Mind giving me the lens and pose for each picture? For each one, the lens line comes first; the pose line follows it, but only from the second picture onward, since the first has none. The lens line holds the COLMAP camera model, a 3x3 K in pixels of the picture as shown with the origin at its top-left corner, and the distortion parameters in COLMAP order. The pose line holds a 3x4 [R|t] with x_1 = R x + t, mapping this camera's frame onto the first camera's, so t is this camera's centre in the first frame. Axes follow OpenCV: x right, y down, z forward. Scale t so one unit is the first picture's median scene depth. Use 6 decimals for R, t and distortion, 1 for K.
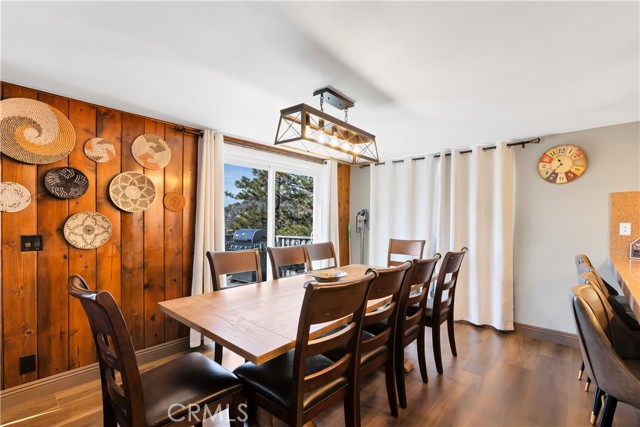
lens RADIAL K [[284.8, 0, 318.6], [0, 284.8, 226.5], [0, 0, 1]] dist [0.013371, -0.001715]
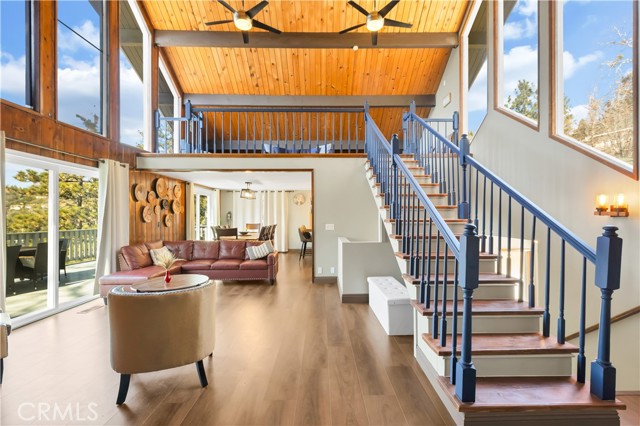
lens RADIAL K [[284.8, 0, 322.1], [0, 284.8, 216.6], [0, 0, 1]] dist [0.013371, -0.001715]
pose [[0.731163, -0.005627, 0.682179, -1.227742], [0.021165, 0.999672, -0.014438, 0.039494], [-0.681874, 0.024995, 0.731042, -1.614437]]
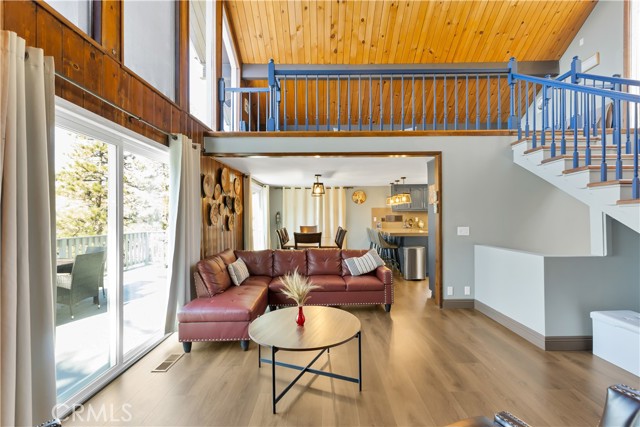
lens RADIAL K [[284.8, 0, 316.7], [0, 284.8, 216.8], [0, 0, 1]] dist [0.013371, -0.001715]
pose [[0.746583, -0.007093, 0.665255, -1.345686], [0.025715, 0.999504, -0.018202, 0.020028], [-0.664796, 0.030696, 0.746394, -0.820035]]
